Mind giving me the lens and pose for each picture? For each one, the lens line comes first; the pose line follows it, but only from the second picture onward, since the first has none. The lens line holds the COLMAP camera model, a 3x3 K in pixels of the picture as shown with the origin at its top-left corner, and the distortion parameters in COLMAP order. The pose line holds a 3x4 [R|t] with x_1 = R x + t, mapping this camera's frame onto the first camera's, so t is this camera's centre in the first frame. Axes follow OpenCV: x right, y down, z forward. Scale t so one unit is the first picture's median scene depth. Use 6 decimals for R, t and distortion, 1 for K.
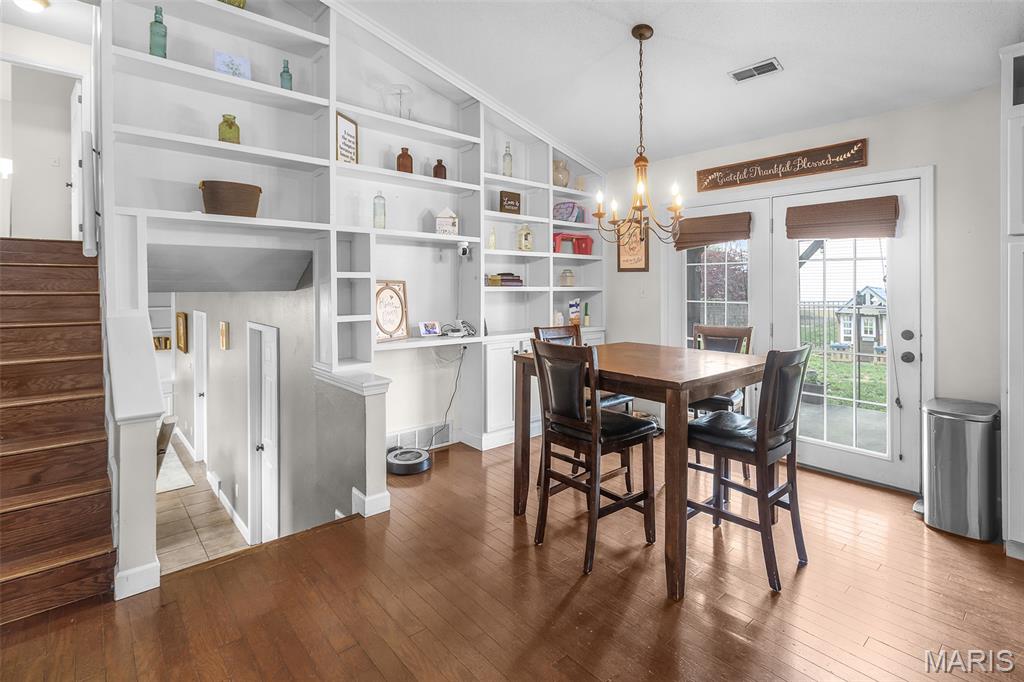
lens RADIAL K [[493.8, 0, 519.2], [0, 493.8, 280.0], [0, 0, 1]] dist [-0.000578, 0.001031]
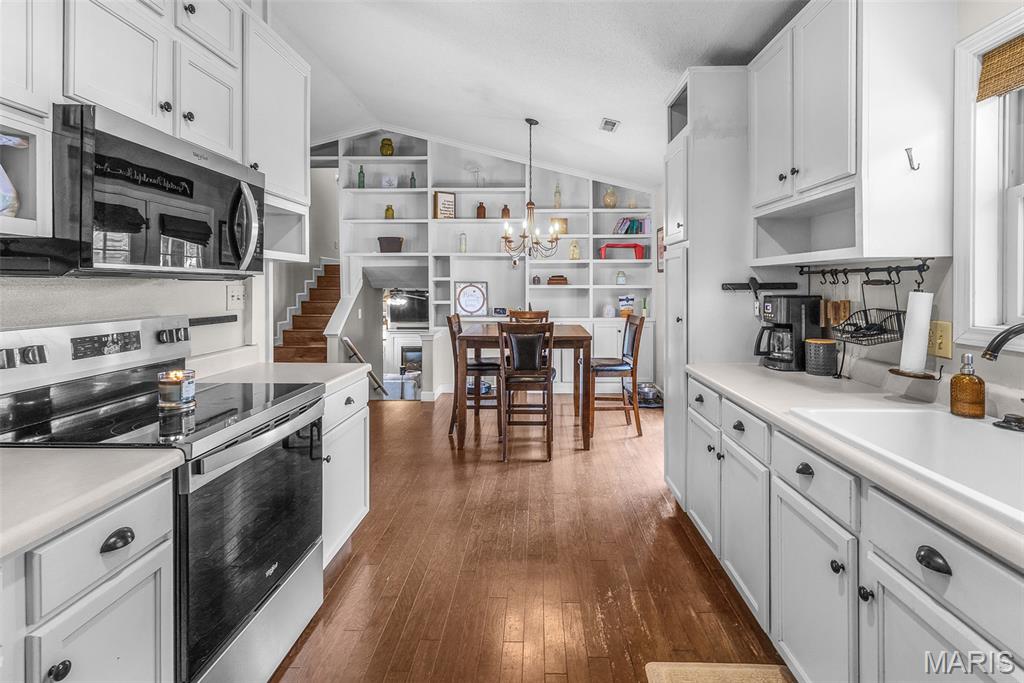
lens RADIAL K [[493.8, 0, 515.8], [0, 493.8, 290.1], [0, 0, 1]] dist [-0.000578, 0.001031]
pose [[0.732813, 0.000129, -0.680430, 1.123732], [0.010976, 0.999868, 0.012012, 0.012476], [0.680342, -0.016271, 0.732714, -0.179272]]
